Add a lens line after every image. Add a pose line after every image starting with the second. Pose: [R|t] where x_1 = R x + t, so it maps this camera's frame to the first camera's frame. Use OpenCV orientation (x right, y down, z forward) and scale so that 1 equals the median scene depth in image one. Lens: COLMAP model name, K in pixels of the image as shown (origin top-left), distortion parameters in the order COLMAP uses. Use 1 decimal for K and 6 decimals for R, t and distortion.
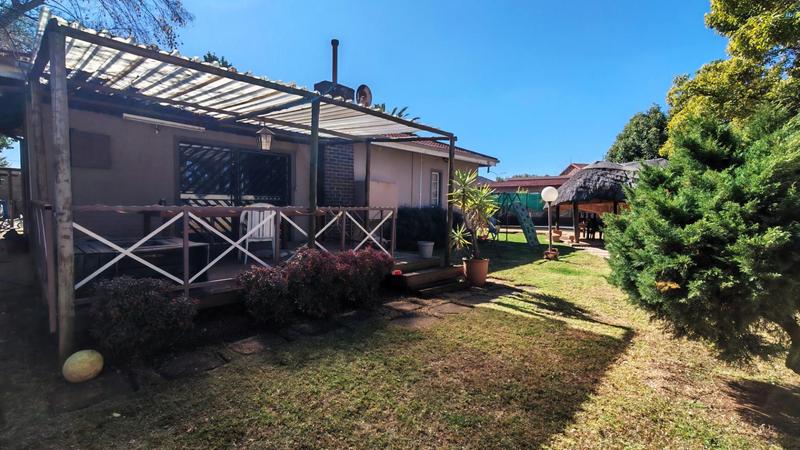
lens RADIAL K [[365.7, 0, 400.8], [0, 365.7, 223.3], [0, 0, 1]] dist [-0.003166, -0.000030]
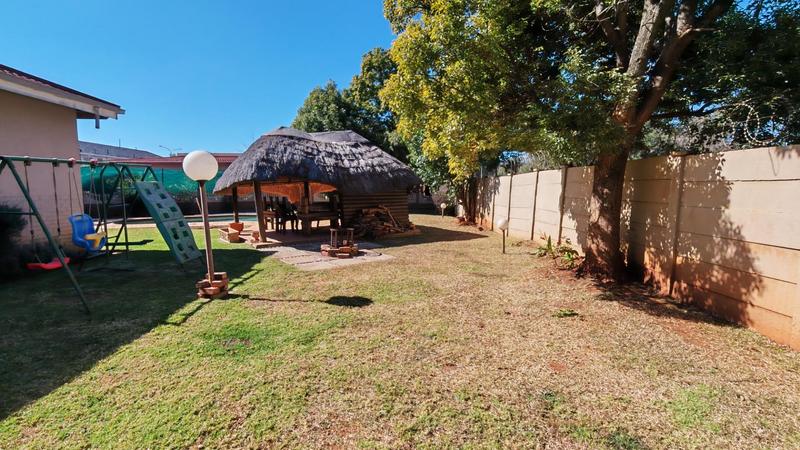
lens RADIAL K [[365.7, 0, 399.6], [0, 365.7, 224.9], [0, 0, 1]] dist [-0.003166, -0.000030]
pose [[0.695511, -0.090362, 0.712811, 0.164306], [0.050558, 0.995756, 0.076900, -0.016941], [-0.716734, -0.017446, 0.697128, 0.321052]]
